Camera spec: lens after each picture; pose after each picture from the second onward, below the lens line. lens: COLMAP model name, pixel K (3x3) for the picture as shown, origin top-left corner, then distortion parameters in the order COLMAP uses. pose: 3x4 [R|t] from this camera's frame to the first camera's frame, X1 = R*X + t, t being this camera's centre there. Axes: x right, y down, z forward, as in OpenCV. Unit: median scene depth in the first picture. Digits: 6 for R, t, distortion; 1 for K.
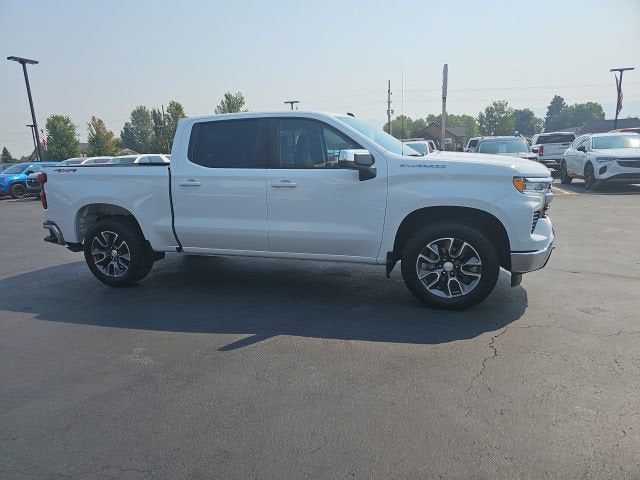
lens RADIAL K [[421.9, 0, 312.5], [0, 421.9, 238.7], [0, 0, 1]] dist [0.063406, -0.052294]
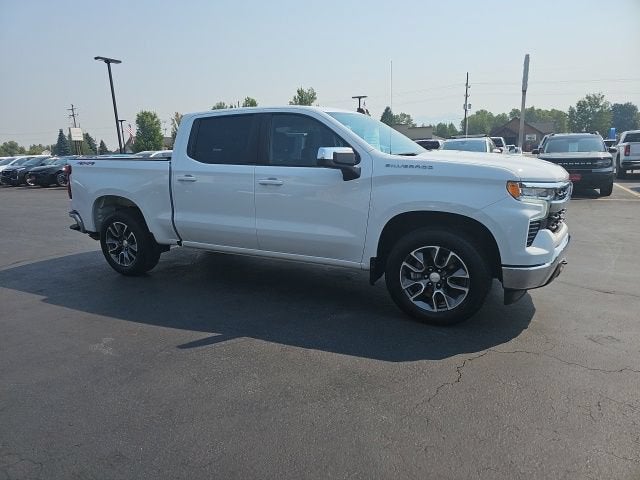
lens RADIAL K [[421.9, 0, 310.9], [0, 421.9, 240.4], [0, 0, 1]] dist [0.063406, -0.052294]
pose [[0.985363, 0.049185, -0.163217, 0.183559], [-0.046928, 0.998742, 0.017661, -0.015672], [0.163880, -0.009743, 0.986432, 0.052088]]
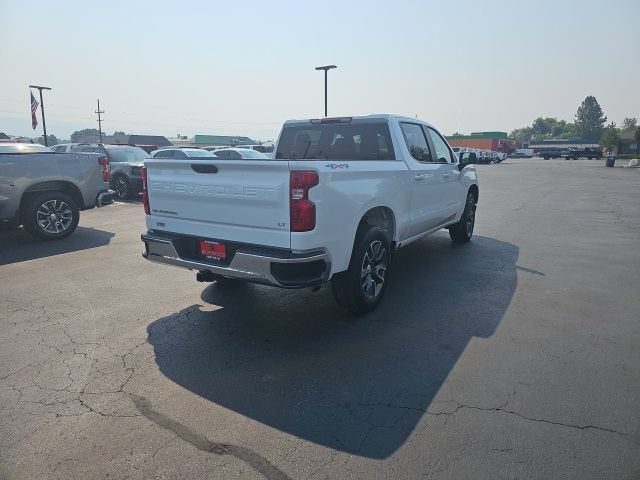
lens RADIAL K [[421.9, 0, 313.5], [0, 421.9, 223.0], [0, 0, 1]] dist [0.063406, -0.052294]
pose [[0.249977, -0.117533, 0.961092, -1.475668], [0.184102, 0.980267, 0.071993, -0.149634], [-0.950588, 0.158942, 0.266682, 1.036806]]
